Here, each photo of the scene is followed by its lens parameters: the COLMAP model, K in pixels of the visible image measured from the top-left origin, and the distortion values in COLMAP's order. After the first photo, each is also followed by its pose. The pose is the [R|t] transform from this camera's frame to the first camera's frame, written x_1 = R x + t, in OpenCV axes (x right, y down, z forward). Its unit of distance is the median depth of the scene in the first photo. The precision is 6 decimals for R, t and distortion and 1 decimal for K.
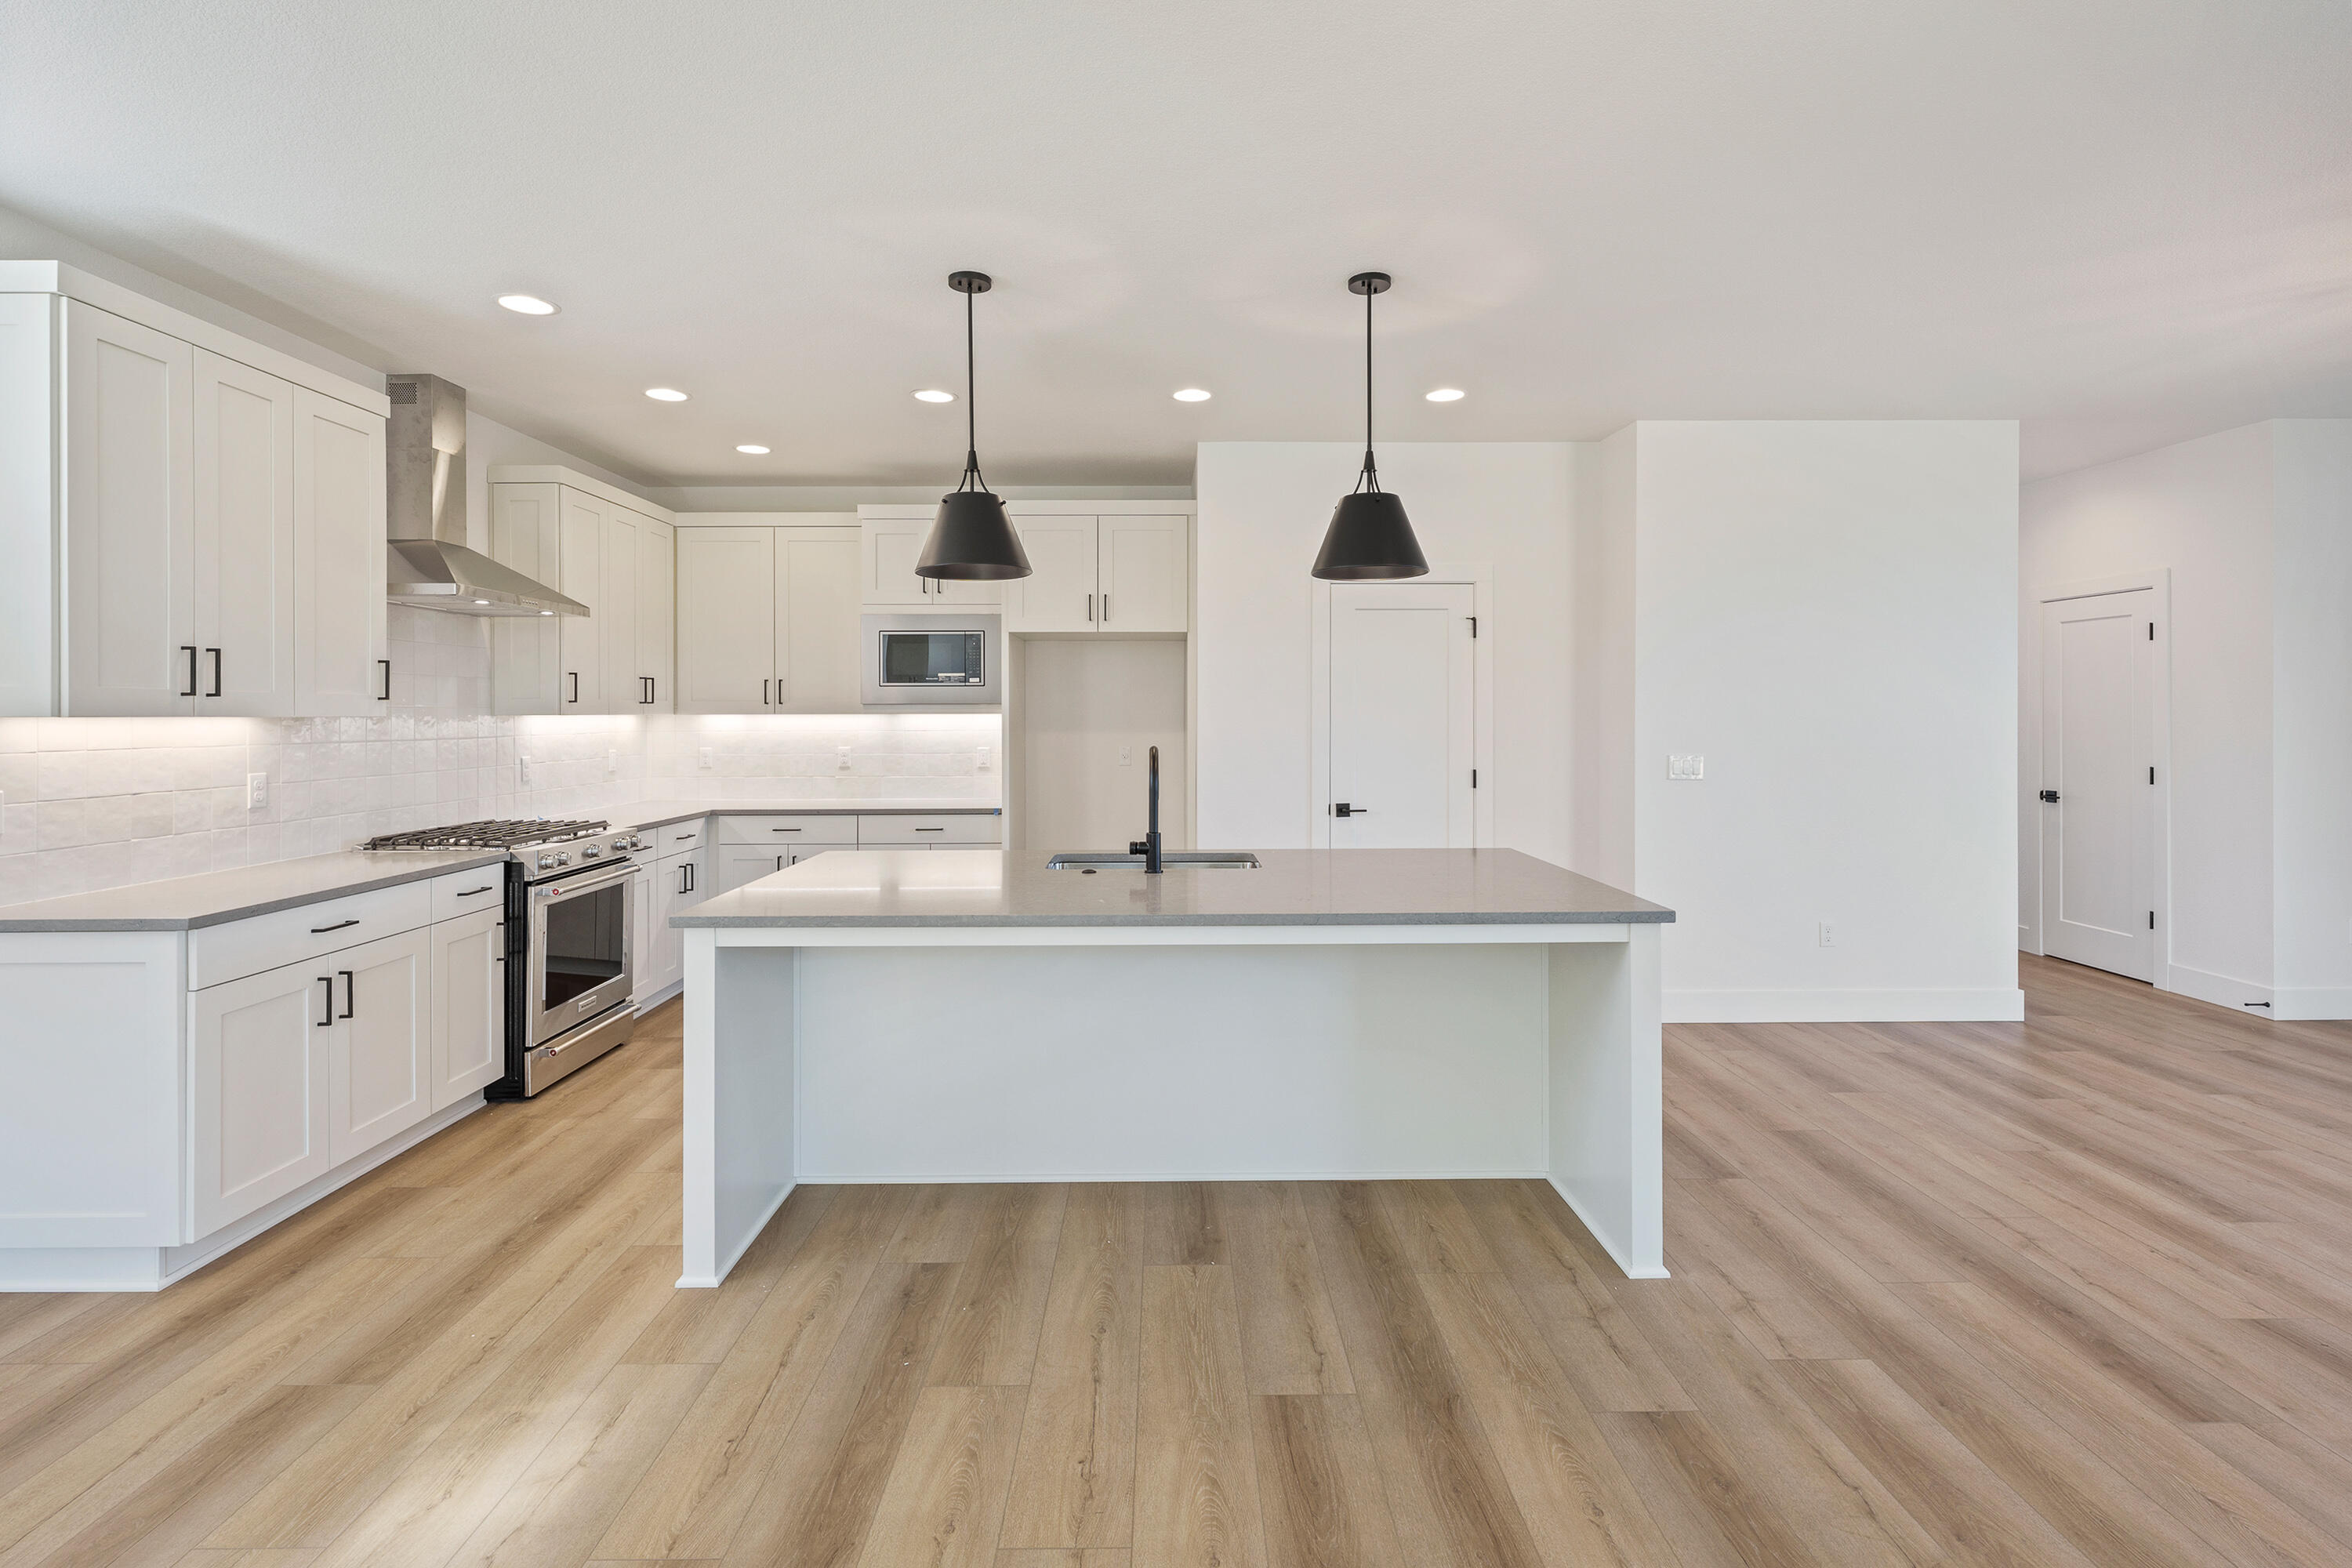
lens RADIAL K [[1079.9, 0, 1176.9], [0, 1079.9, 714.1], [0, 0, 1]] dist [-0.001008, -0.000500]
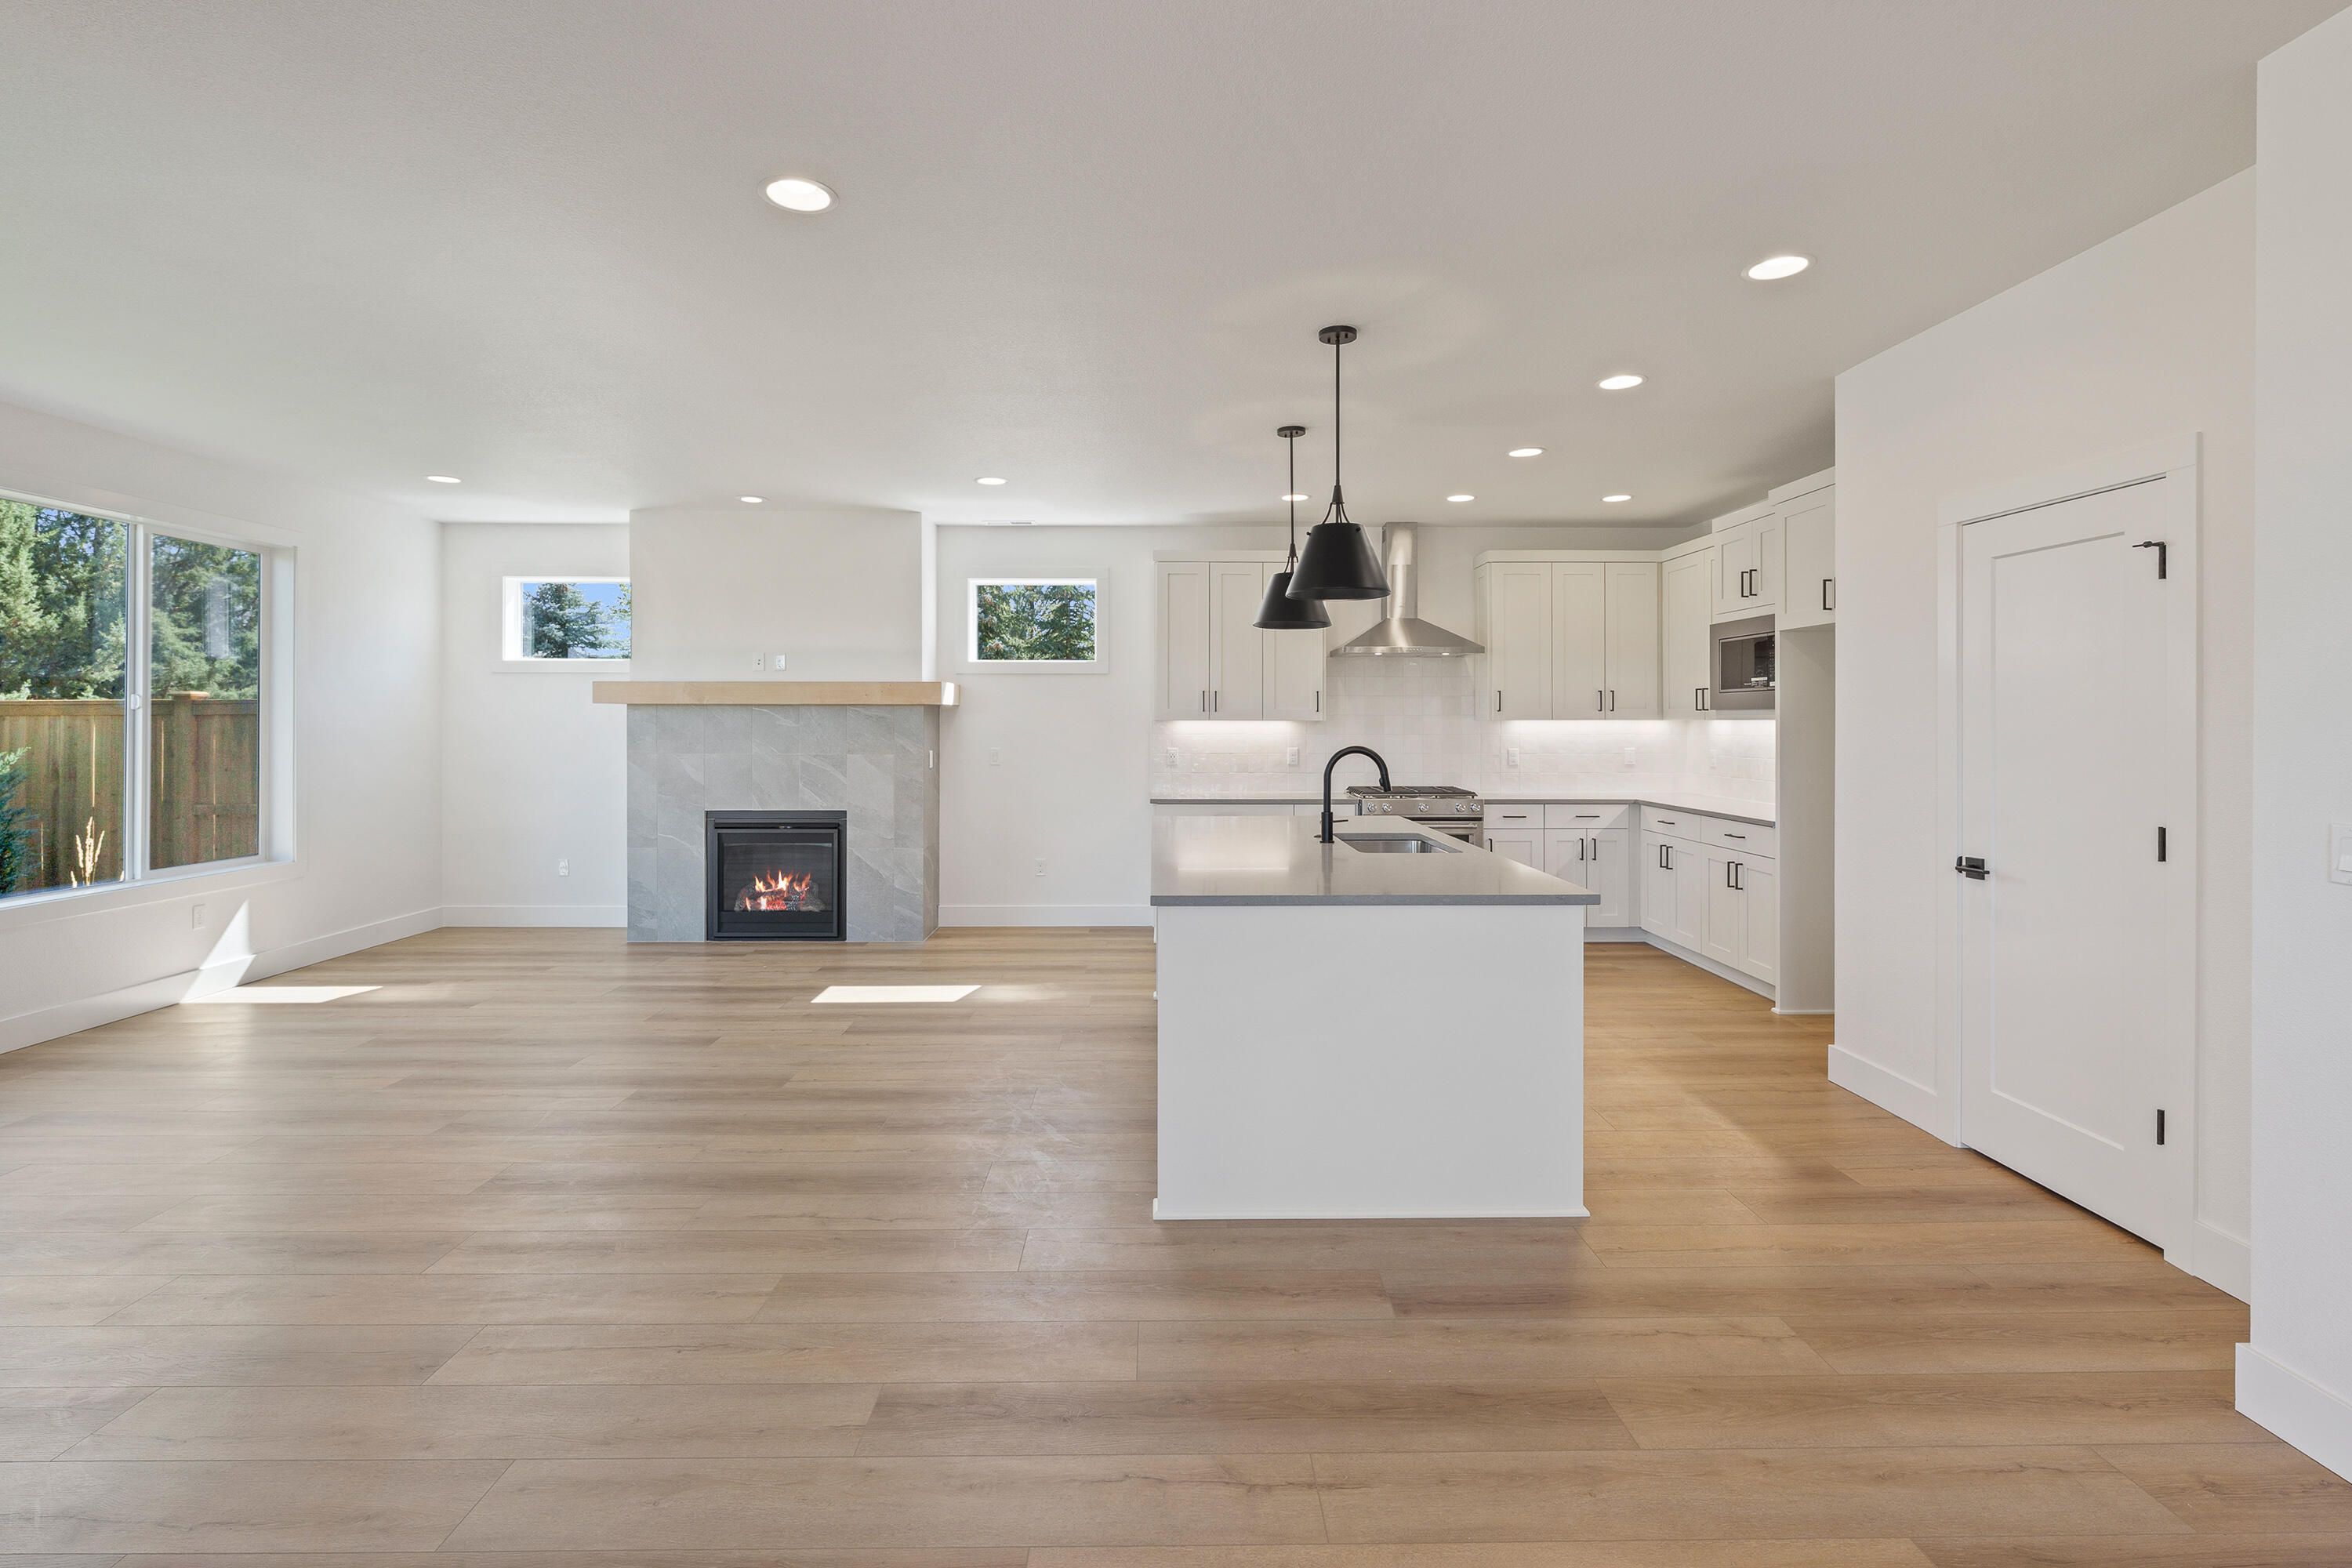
lens RADIAL K [[1062.8, 0, 1174.3], [0, 1062.8, 717.1], [0, 0, 1]] dist [-0.004077, 0.000235]
pose [[0.007742, -0.000977, -0.999970, 1.133902], [-0.001603, 0.999998, -0.000989, -0.001190], [0.999969, 0.001610, 0.007741, 0.732229]]
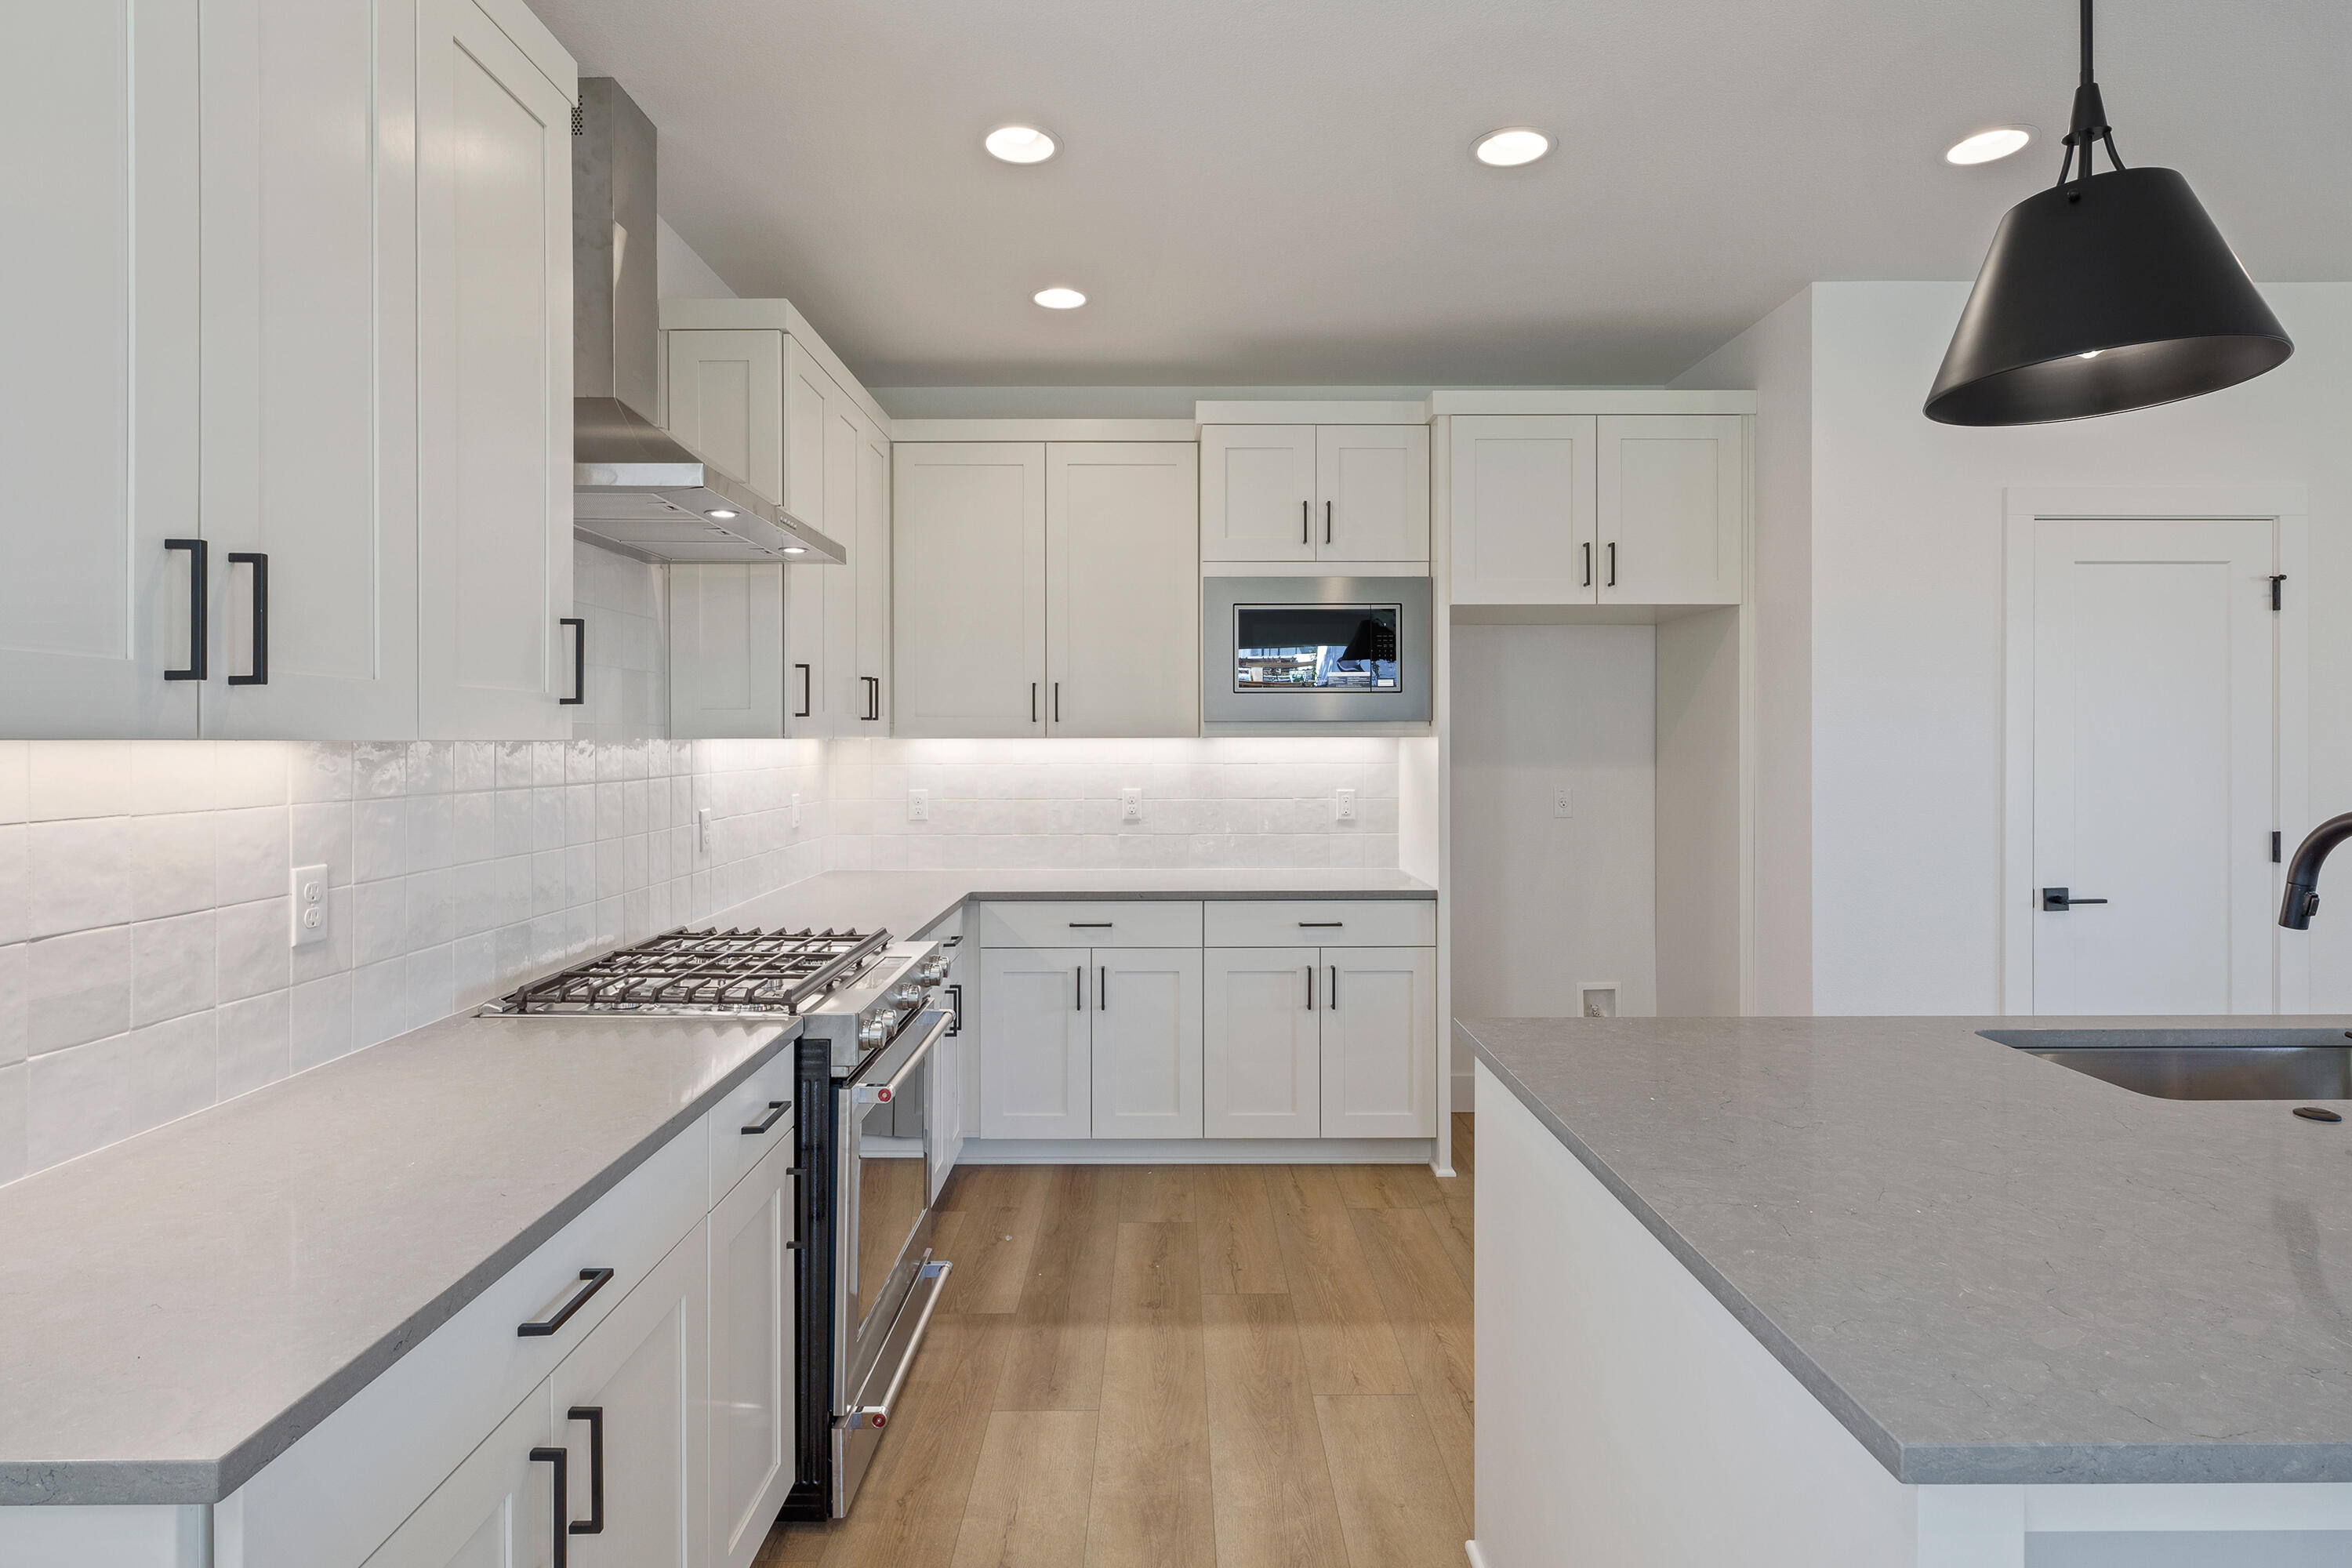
lens RADIAL K [[1184.0, 0, 1174.2], [0, 1184.0, 739.6], [0, 0, 1]] dist [-0.002736, -0.001095]
pose [[0.999981, 0.000804, -0.006146, -0.472507], [-0.000804, 1.000000, 0.000069, 0.001682], [0.006146, -0.000064, 0.999981, 0.492710]]
